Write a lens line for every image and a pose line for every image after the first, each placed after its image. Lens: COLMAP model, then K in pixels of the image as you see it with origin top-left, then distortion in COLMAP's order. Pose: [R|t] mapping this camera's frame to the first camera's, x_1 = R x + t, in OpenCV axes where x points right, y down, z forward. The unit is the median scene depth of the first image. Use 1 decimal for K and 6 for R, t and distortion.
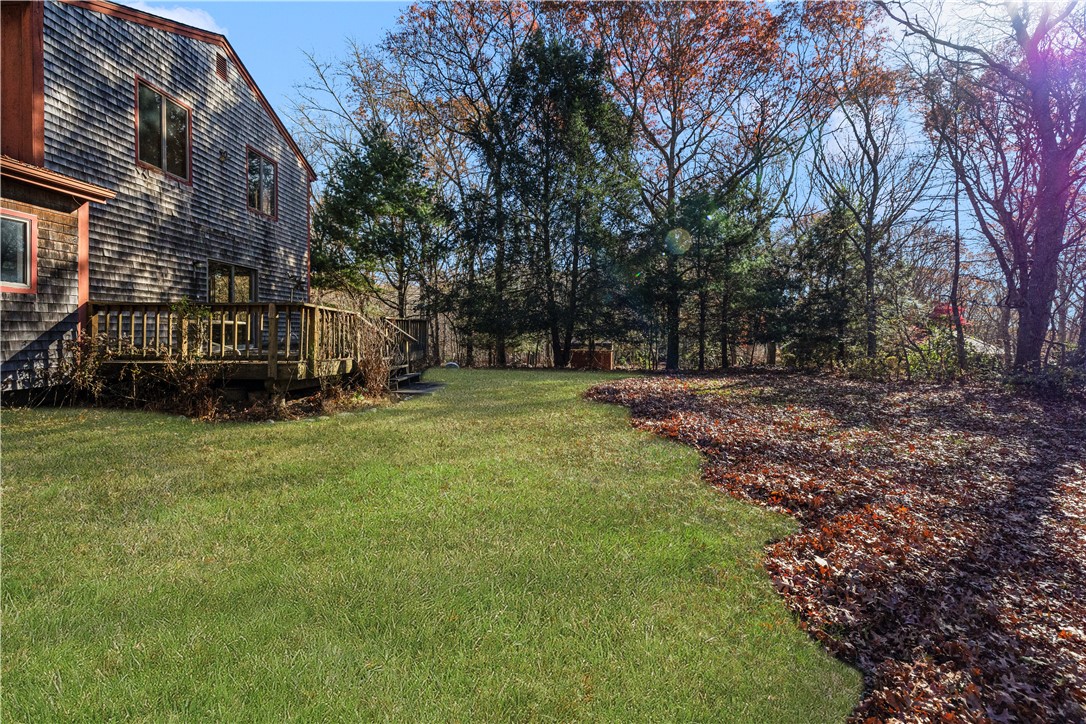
lens RADIAL K [[473.1, 0, 541.1], [0, 473.1, 334.6], [0, 0, 1]] dist [0.004154, 0.000277]
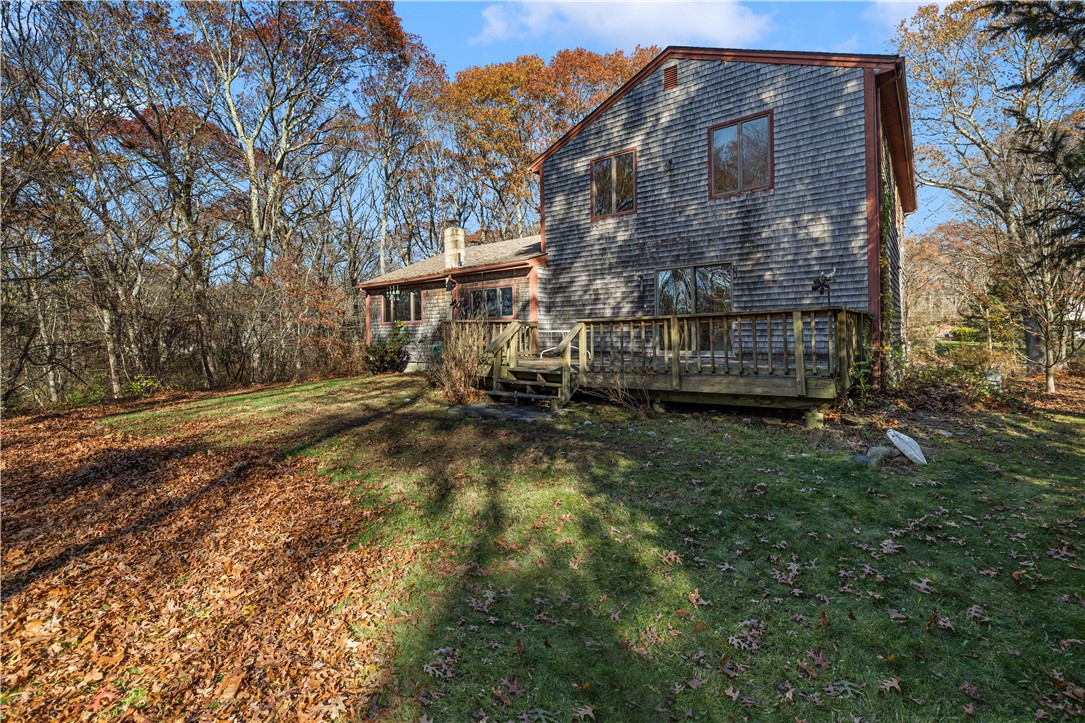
lens RADIAL K [[472.7, 0, 540.6], [0, 472.7, 334.1], [0, 0, 1]] dist [0.004154, 0.000277]
pose [[-0.600092, 0.008911, -0.799882, 0.257892], [0.010471, 0.999940, 0.003283, -0.013828], [0.799863, -0.006405, -0.600149, 1.125117]]
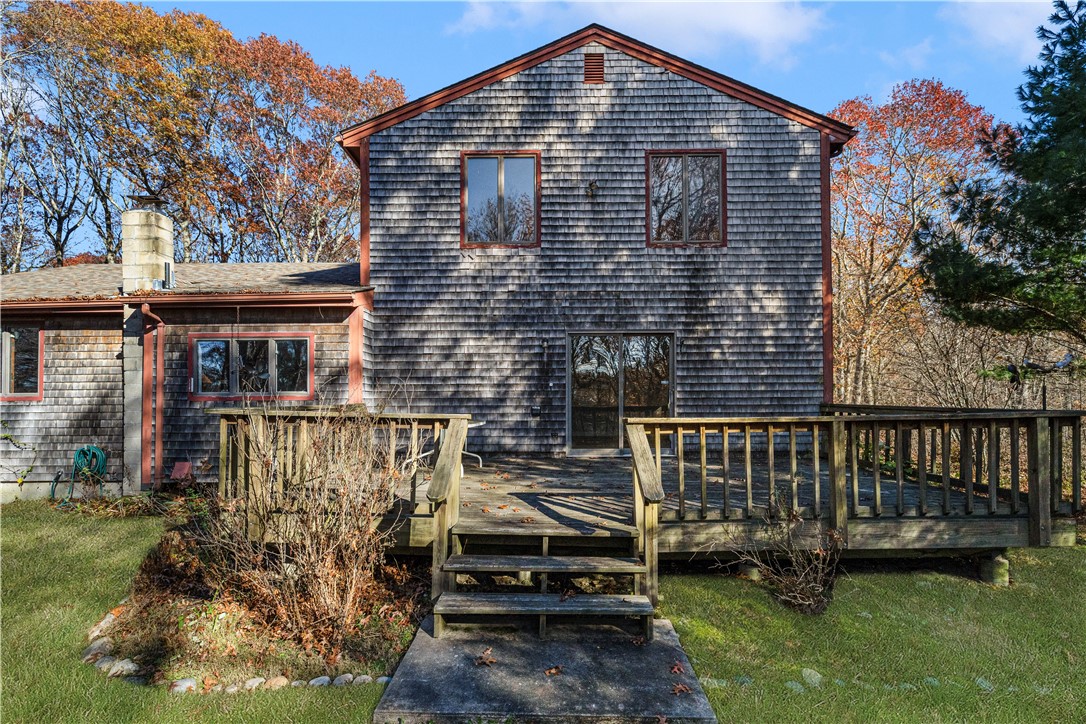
lens RADIAL K [[475.5, 0, 543.1], [0, 475.5, 389.8], [0, 0, 1]] dist [-0.001313, 0.000062]
pose [[0.011506, -0.016701, -0.999794, 0.043409], [0.000057, 0.999861, -0.016702, -0.043954], [0.999934, 0.000135, 0.011505, 0.741851]]
